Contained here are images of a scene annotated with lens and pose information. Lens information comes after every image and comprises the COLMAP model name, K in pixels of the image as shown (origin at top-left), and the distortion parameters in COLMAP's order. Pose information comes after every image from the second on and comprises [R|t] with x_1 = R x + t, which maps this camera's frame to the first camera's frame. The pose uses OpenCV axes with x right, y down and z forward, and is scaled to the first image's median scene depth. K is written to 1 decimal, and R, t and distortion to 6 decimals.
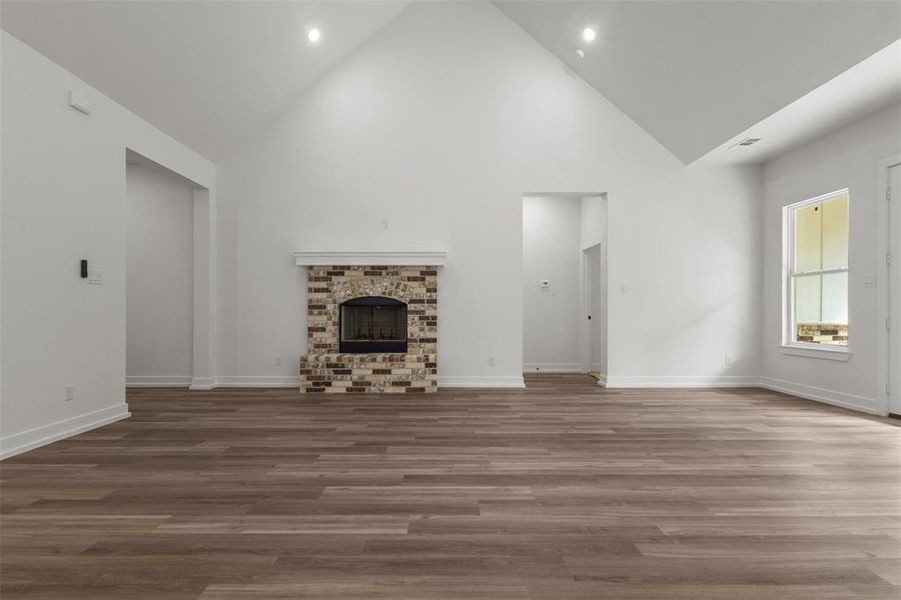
lens RADIAL K [[423.1, 0, 448.5], [0, 423.1, 308.2], [0, 0, 1]] dist [0.001000, 0.000600]
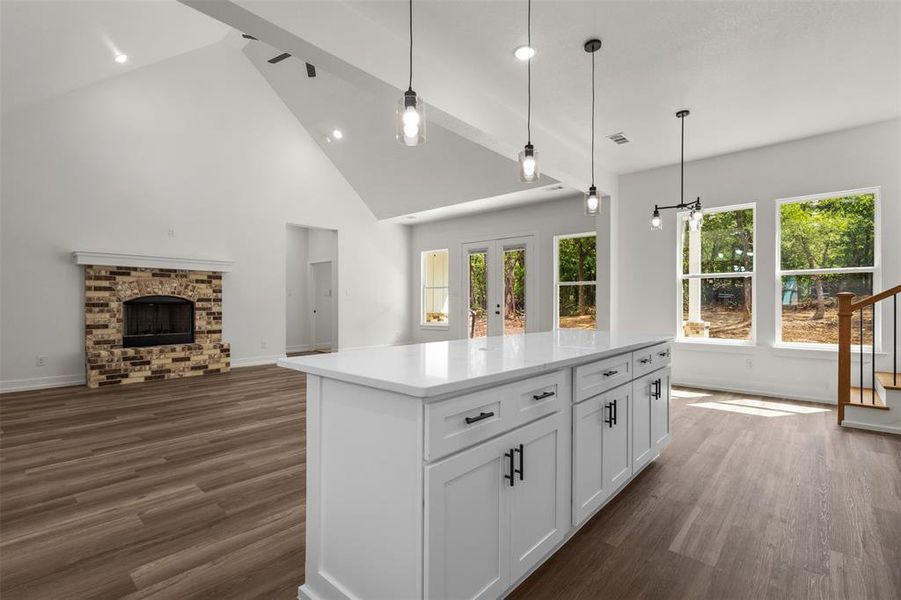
lens RADIAL K [[423.1, 0, 450.1], [0, 423.1, 301.2], [0, 0, 1]] dist [0.001000, 0.000600]
pose [[0.658159, 0.003195, 0.752872, -0.524814], [-0.002536, 0.999995, -0.002026, -0.012177], [-0.752875, -0.000576, 0.658164, -0.329899]]
